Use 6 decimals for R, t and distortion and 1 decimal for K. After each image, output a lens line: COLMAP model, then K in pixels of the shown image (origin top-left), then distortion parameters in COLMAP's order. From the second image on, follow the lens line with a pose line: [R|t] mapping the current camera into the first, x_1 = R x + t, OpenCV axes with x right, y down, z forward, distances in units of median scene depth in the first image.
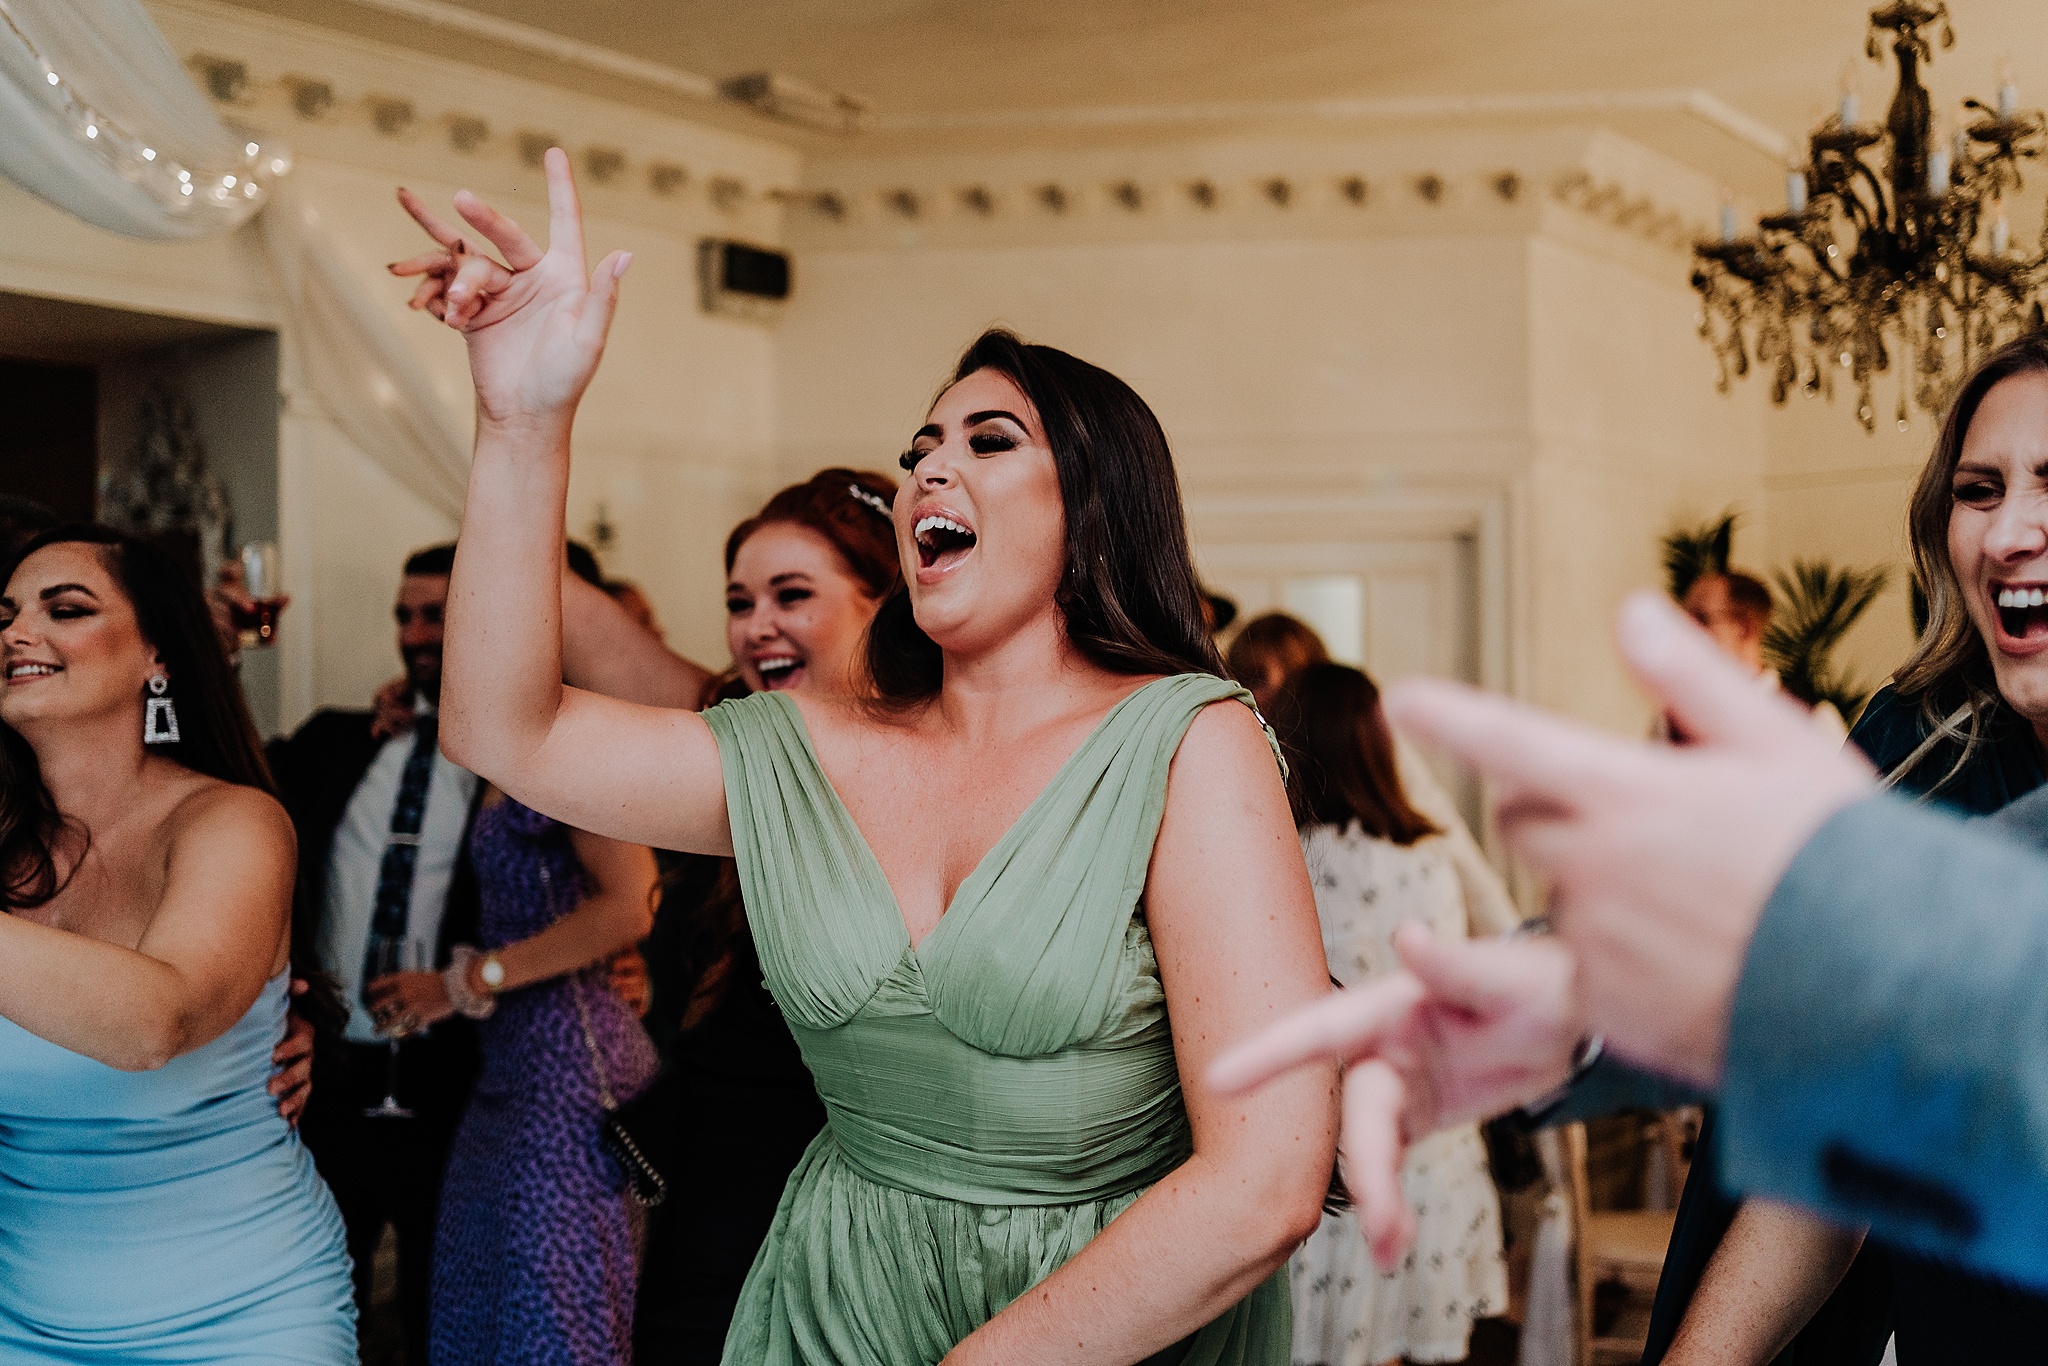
lens RADIAL K [[2072.0, 0, 1018.3], [0, 2072.0, 687.2], [0, 0, 1]] dist [-0.023894, 0.000000]
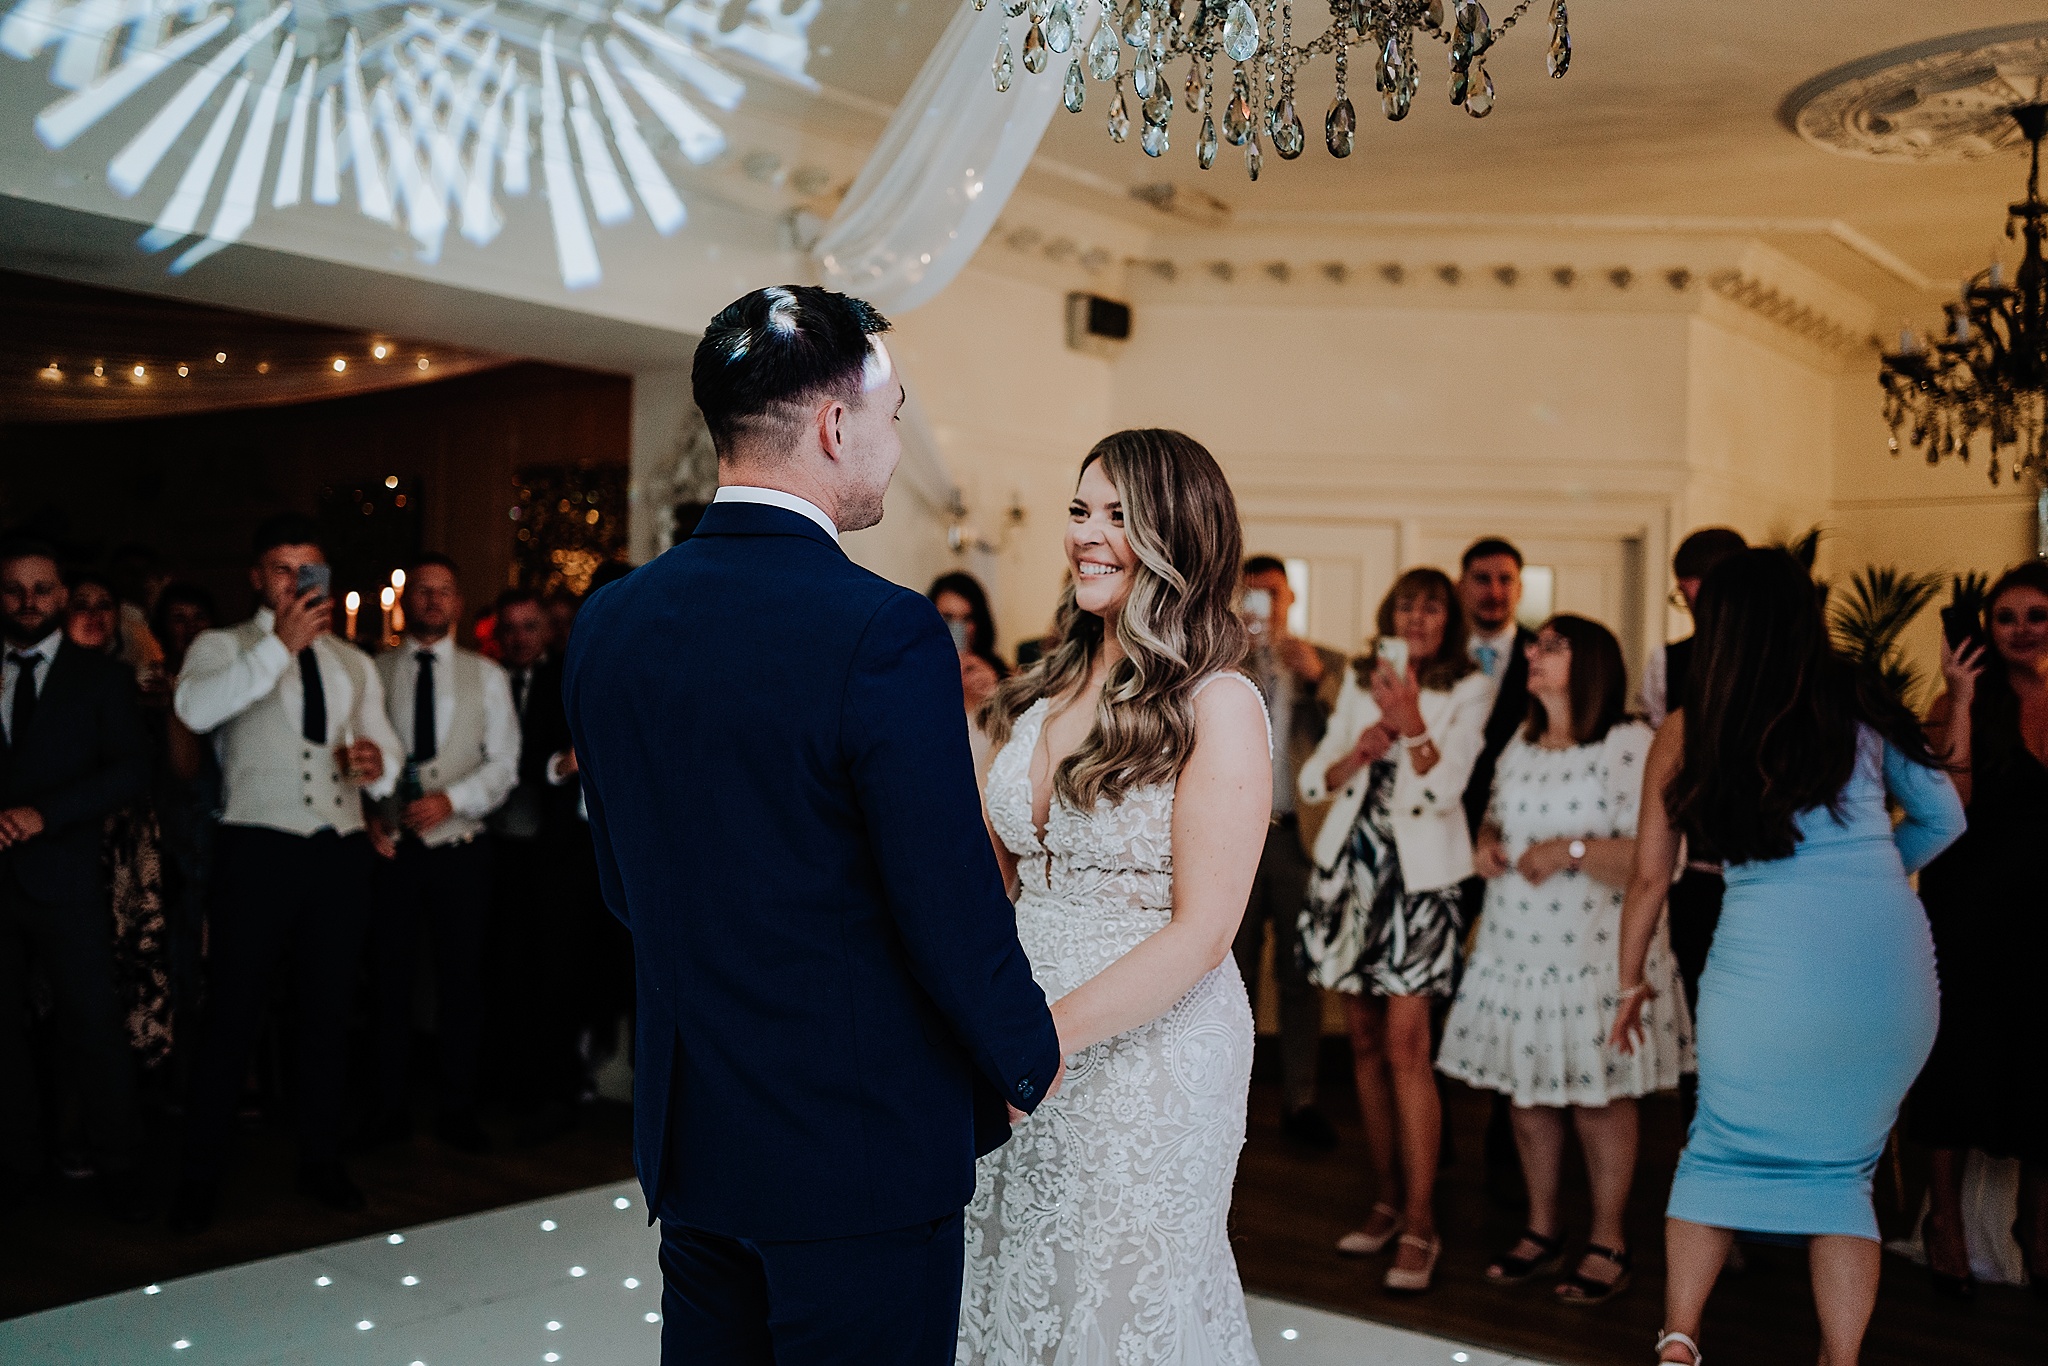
lens RADIAL K [[2072.0, 0, 960.1], [0, 2072.0, 676.4], [0, 0, 1]] dist [-0.023894, 0.000000]
pose [[0.998903, 0.034569, 0.031576, -0.257988], [-0.034911, 0.999337, 0.010354, 0.016510], [-0.031197, -0.011445, 0.999448, -0.317971]]
